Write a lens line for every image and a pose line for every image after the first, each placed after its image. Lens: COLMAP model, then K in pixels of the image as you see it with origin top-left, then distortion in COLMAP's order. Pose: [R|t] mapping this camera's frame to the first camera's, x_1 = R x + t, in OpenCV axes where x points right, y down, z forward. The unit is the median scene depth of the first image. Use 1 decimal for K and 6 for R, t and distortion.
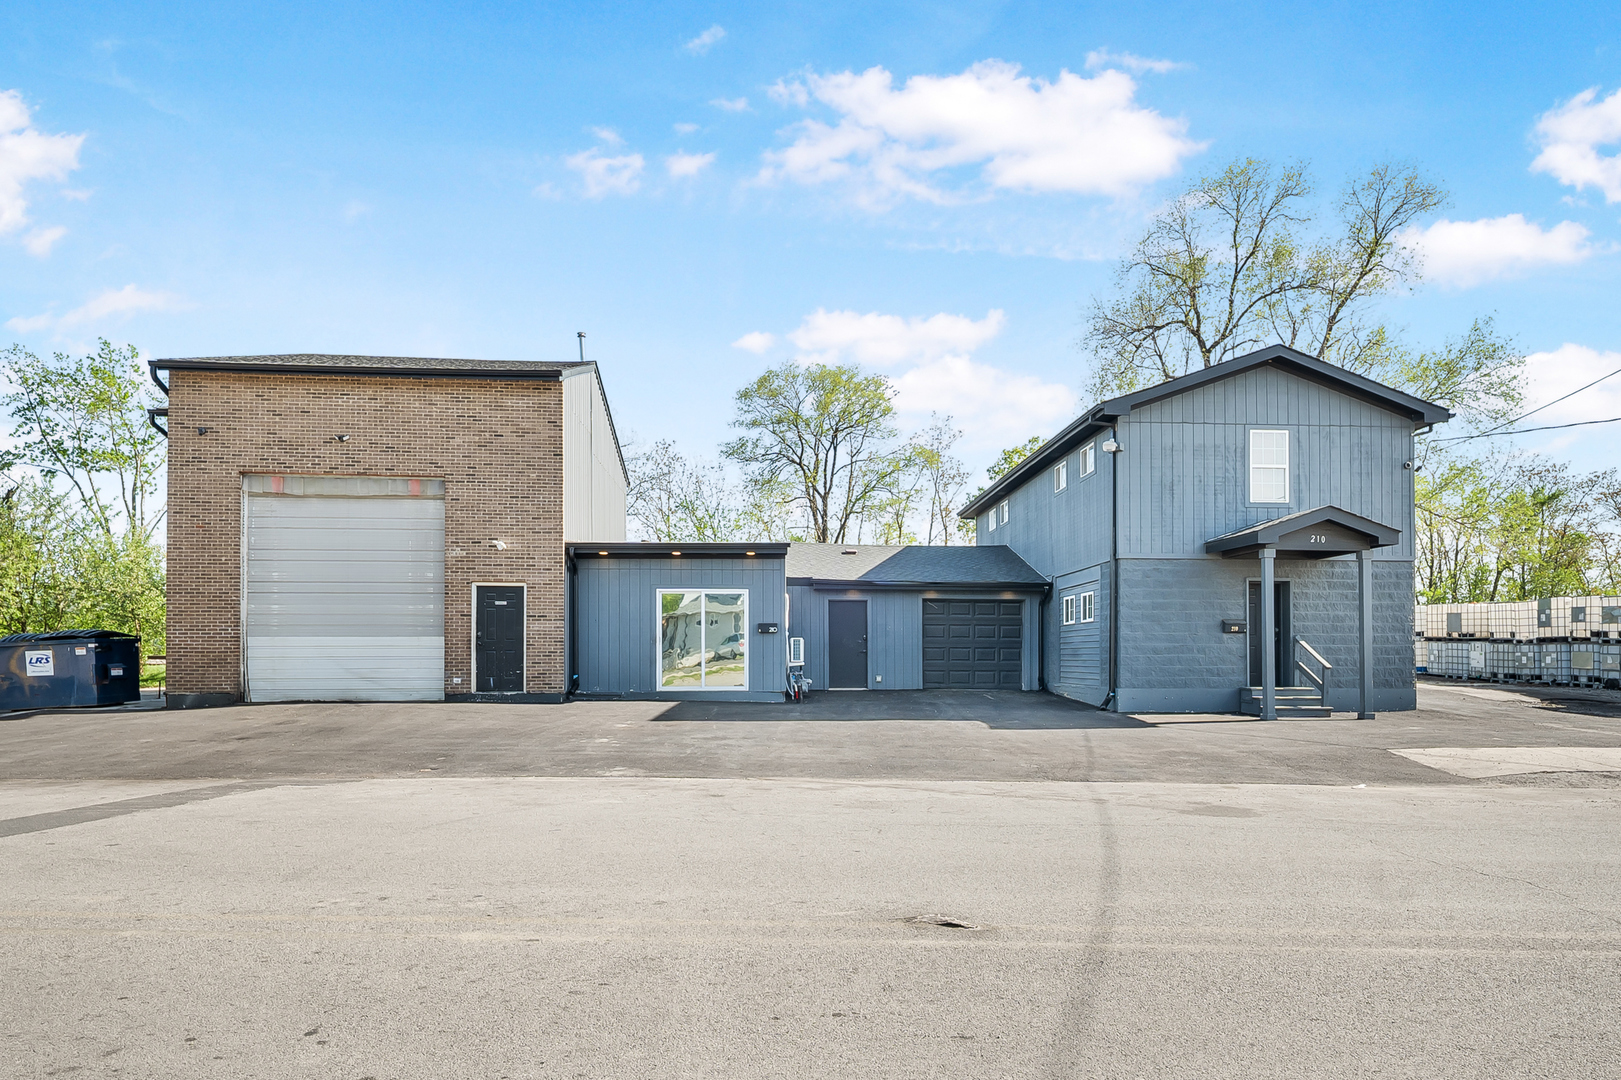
lens RADIAL K [[884.7, 0, 814.8], [0, 884.7, 530.2], [0, 0, 1]] dist [0.006864, 0.001051]
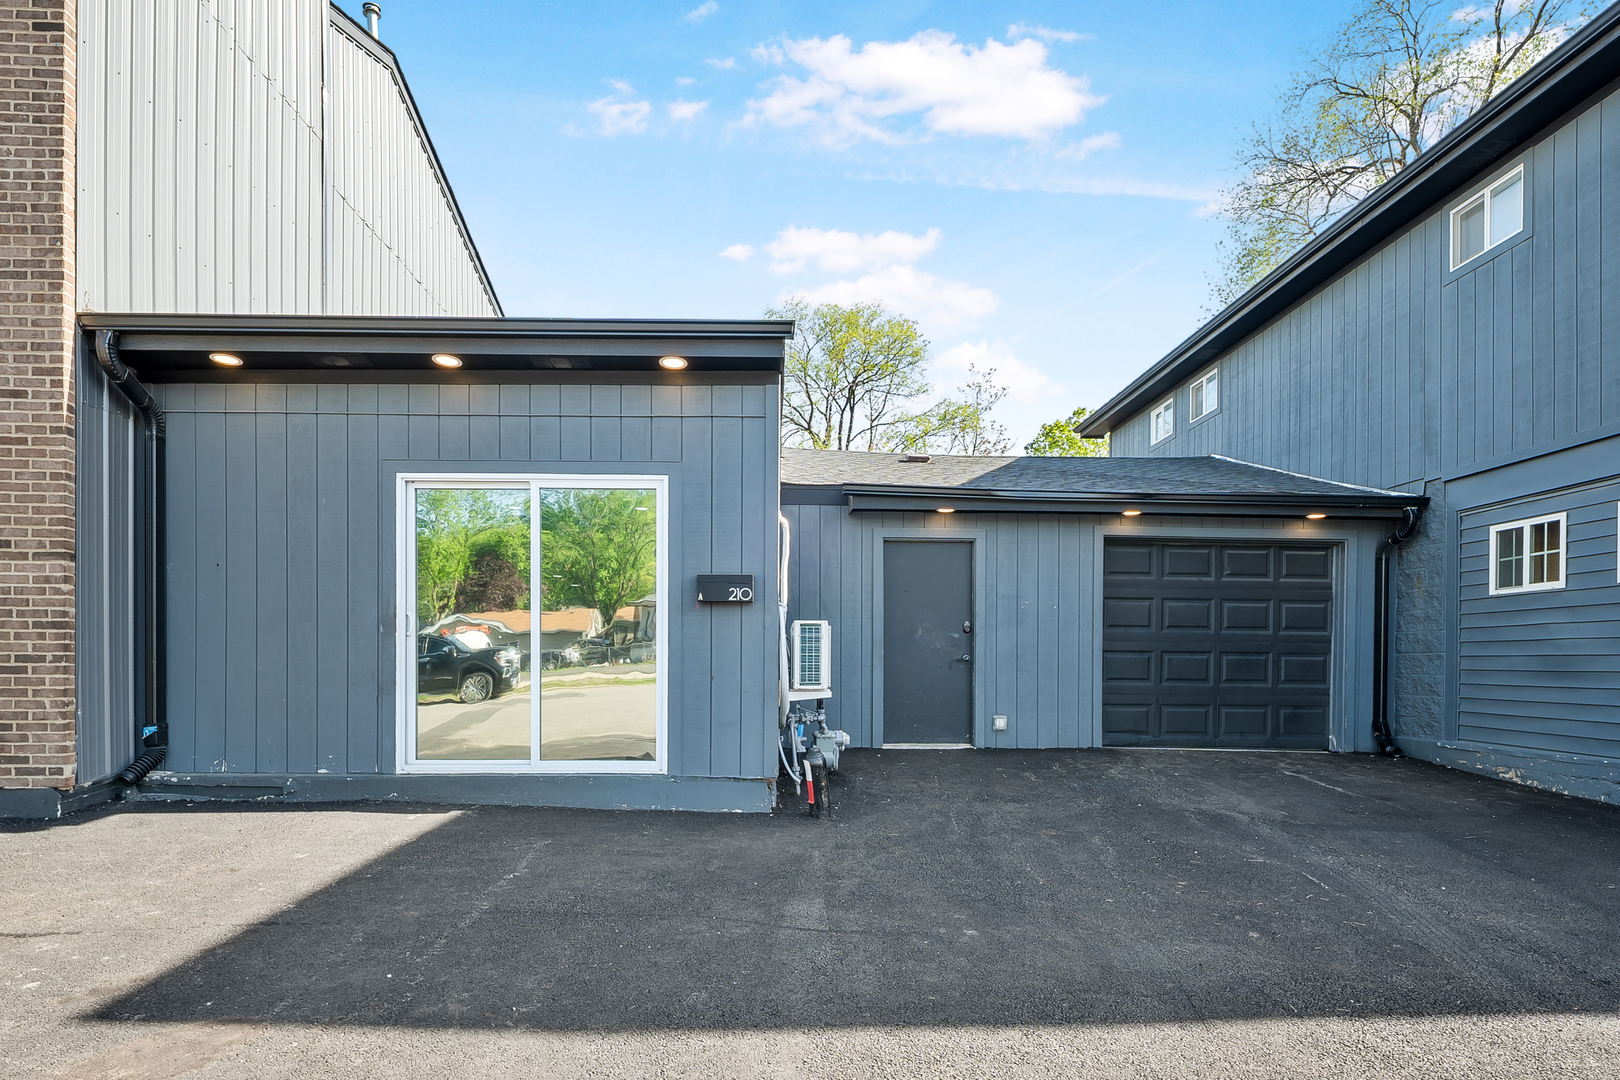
lens RADIAL K [[884.1, 0, 803.9], [0, 884.1, 552.0], [0, 0, 1]] dist [0.006864, 0.001051]
pose [[0.999792, 0.003432, -0.020123, -0.014246], [-0.003016, 0.999782, 0.020640, 0.076596], [0.020189, -0.020575, 0.999584, 0.570730]]
